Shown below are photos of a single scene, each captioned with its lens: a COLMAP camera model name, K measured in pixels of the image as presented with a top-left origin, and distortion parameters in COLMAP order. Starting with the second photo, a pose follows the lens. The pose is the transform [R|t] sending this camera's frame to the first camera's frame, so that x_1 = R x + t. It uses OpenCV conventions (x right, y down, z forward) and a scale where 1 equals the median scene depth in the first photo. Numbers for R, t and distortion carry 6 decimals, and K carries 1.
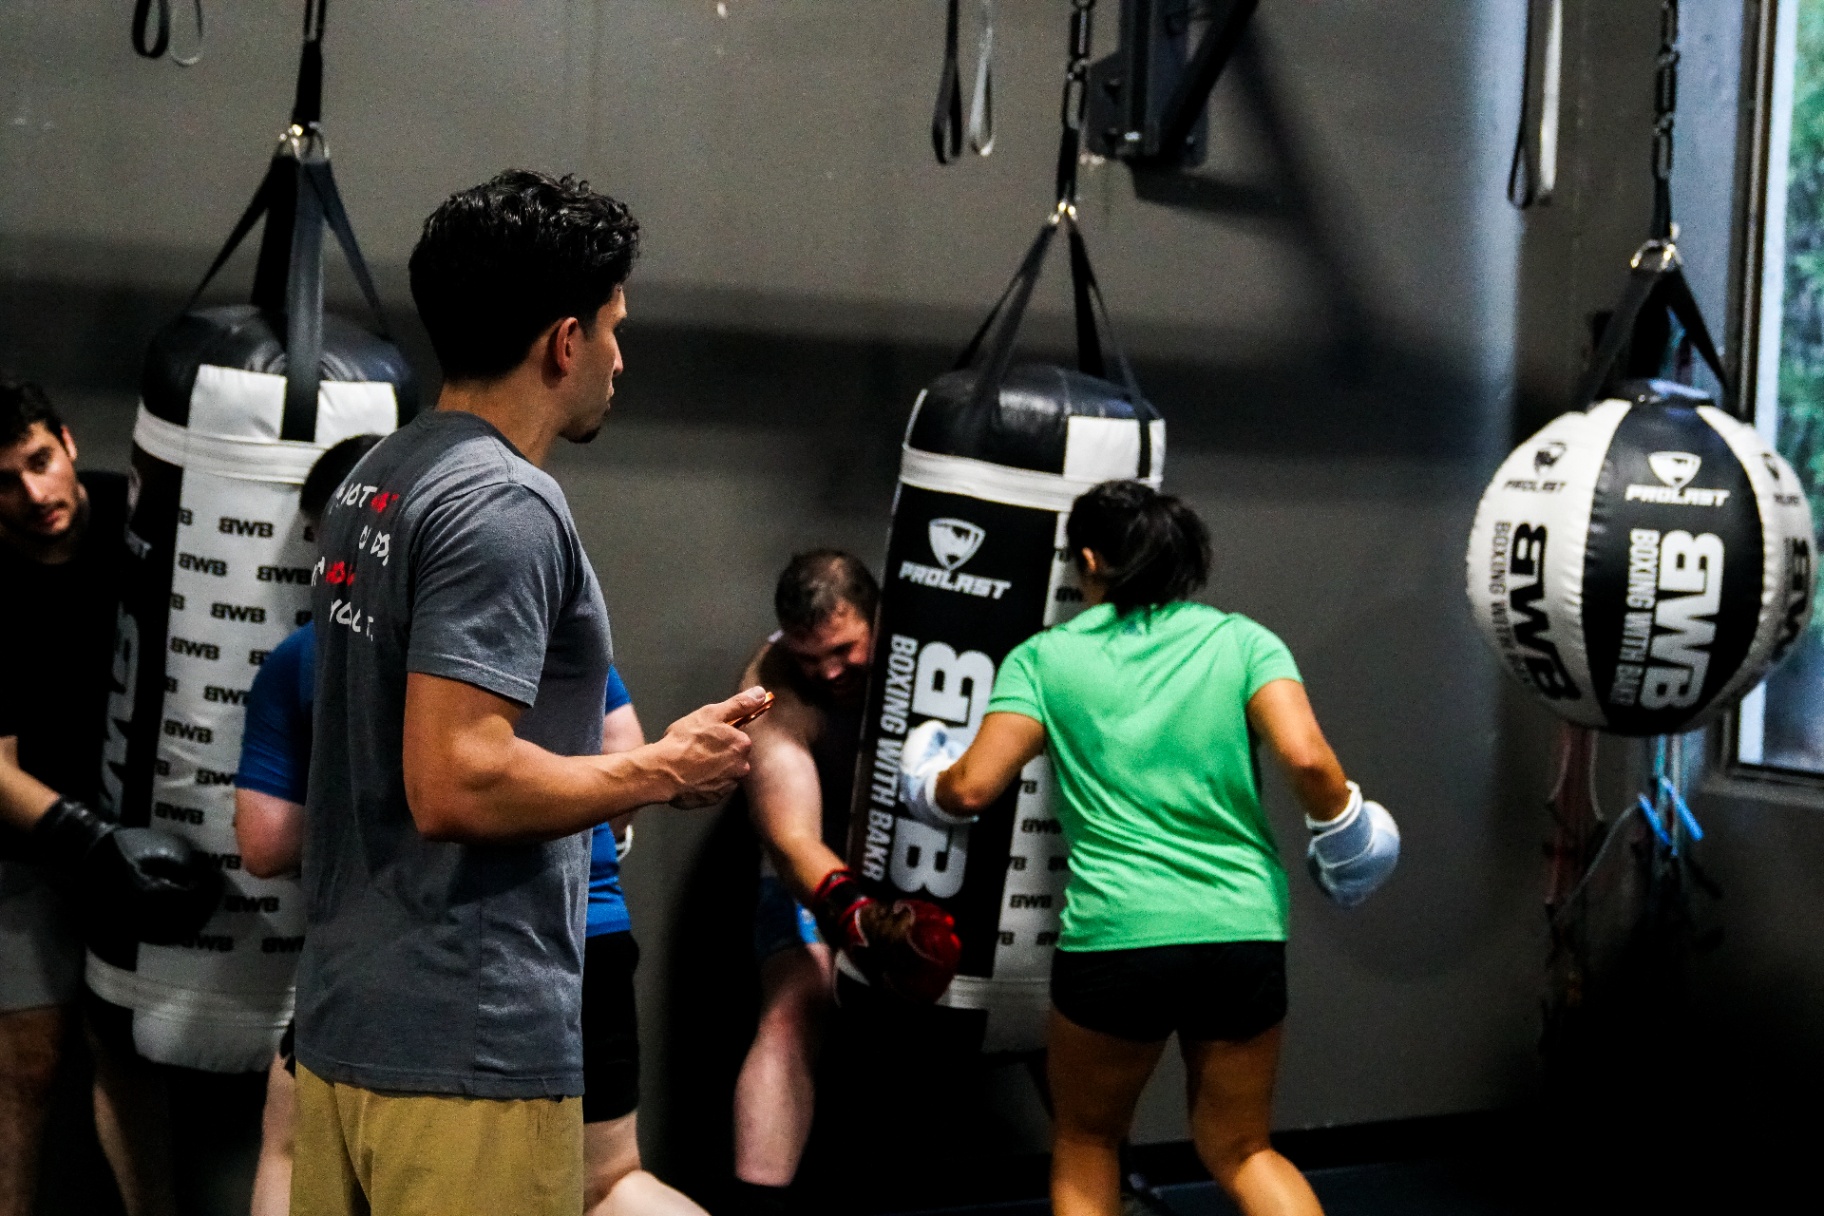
lens RADIAL K [[3081.2, 0, 911.7], [0, 3081.2, 634.9], [0, 0, 1]] dist [0.034334, 0.175118]
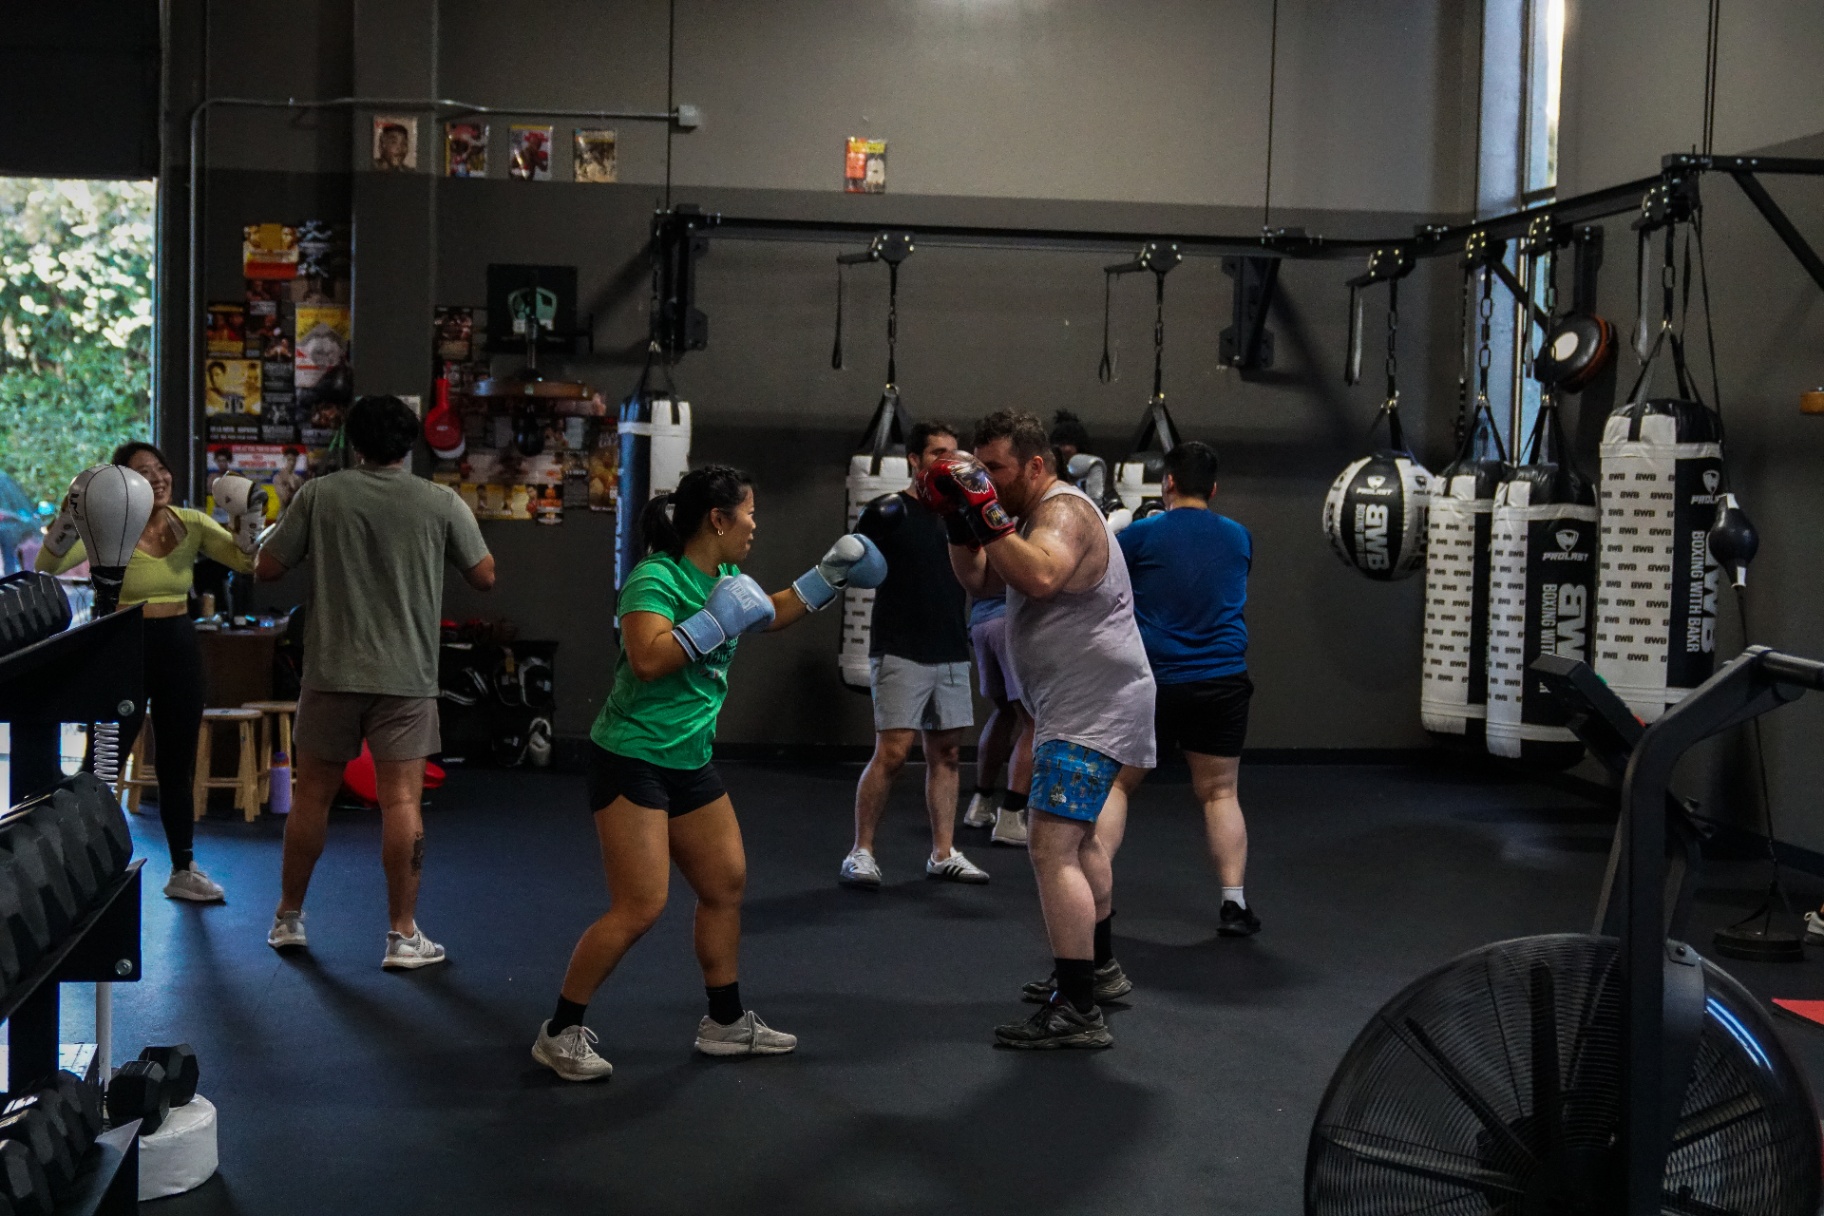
lens RADIAL K [[2815.8, 0, 912.0], [0, 2815.8, 608.0], [0, 0, 1]] dist [0.005673, 0.043004]
pose [[0.929330, 0.001917, -0.369246, 0.779751], [-0.007128, 0.999893, -0.012749, 0.092857], [0.369183, 0.014480, 0.929244, -1.474088]]
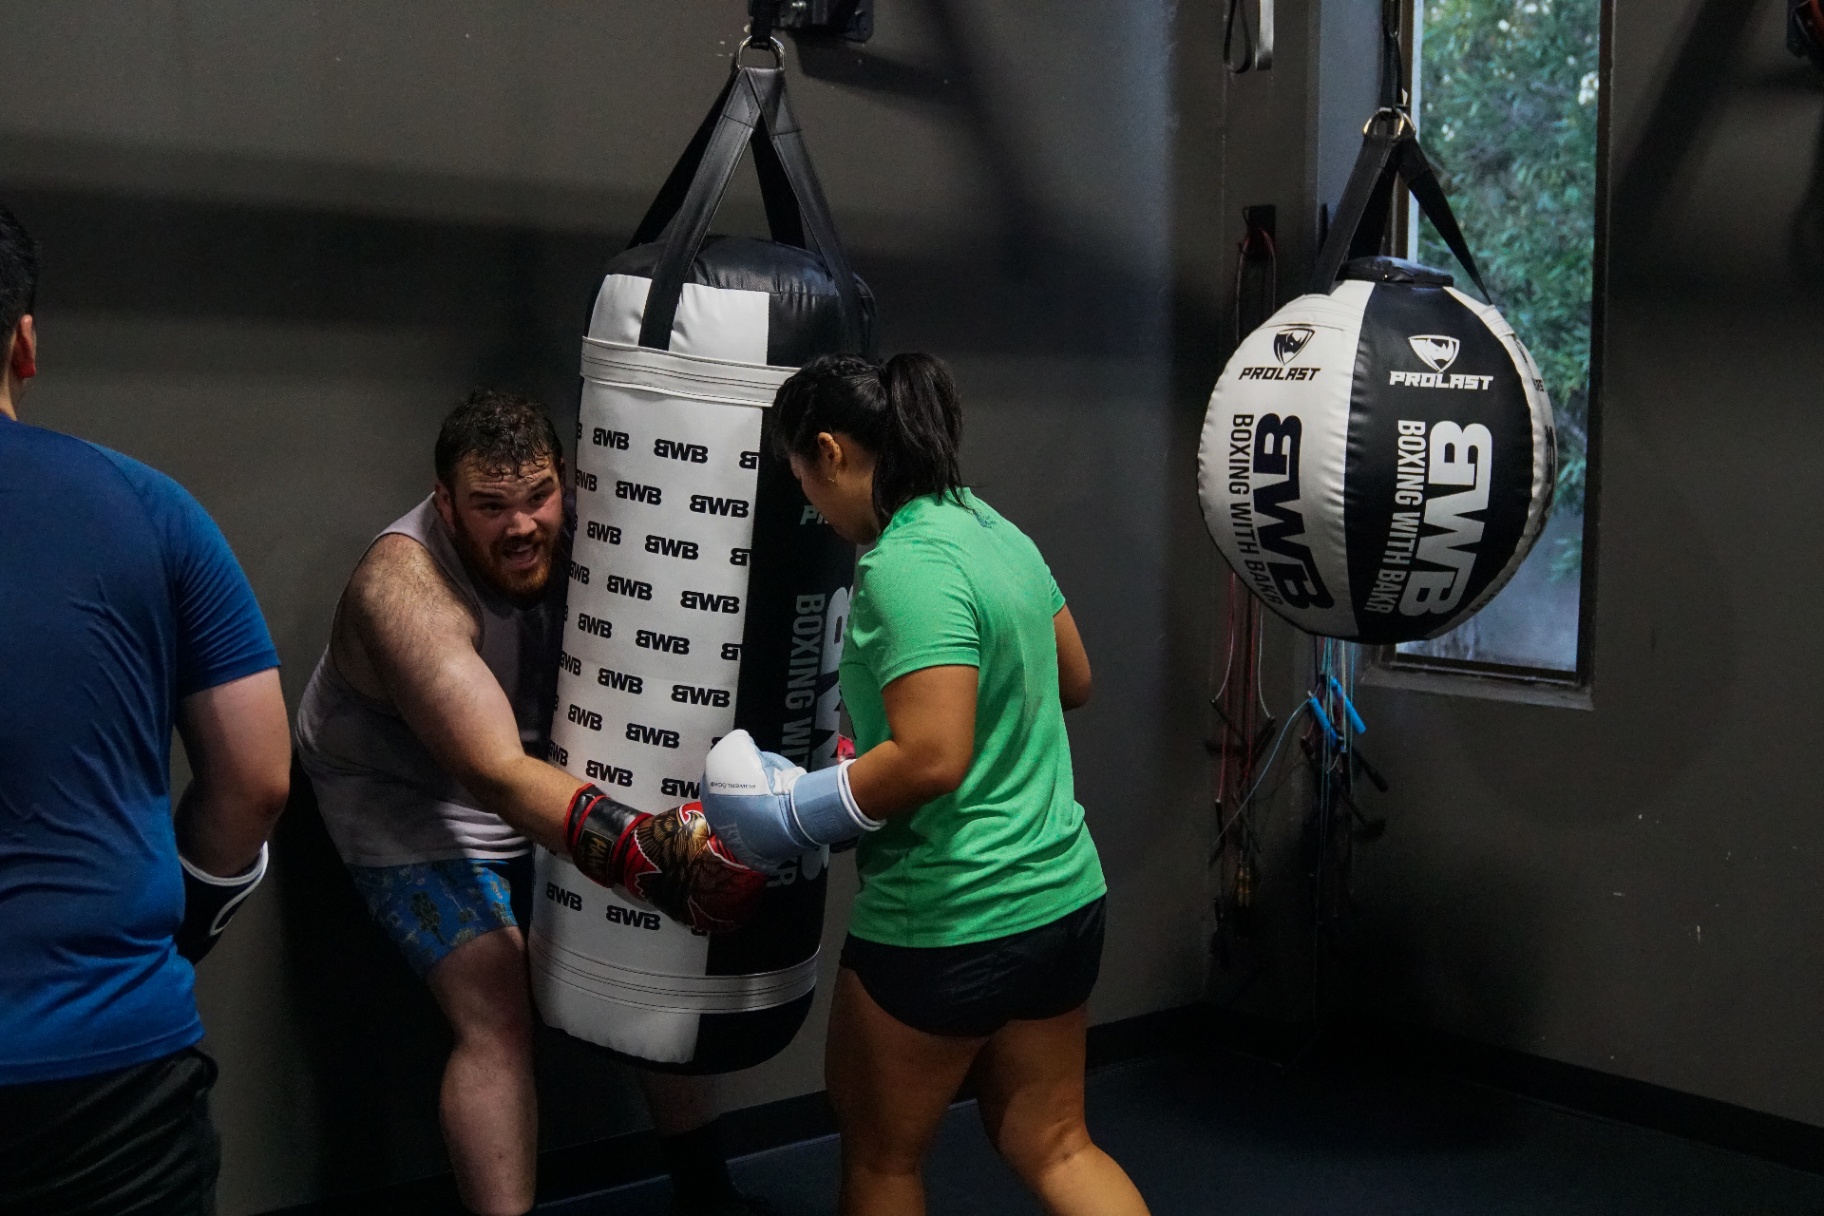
lens RADIAL K [[2307.0, 0, 912.0], [0, 2307.0, 608.0], [0, 0, 1]] dist [-0.080903, 0.006180]
pose [[0.981549, -0.038249, 0.187346, -0.032465], [0.031444, 0.998738, 0.039165, -0.009566], [-0.188608, -0.032552, 0.981513, 0.358658]]
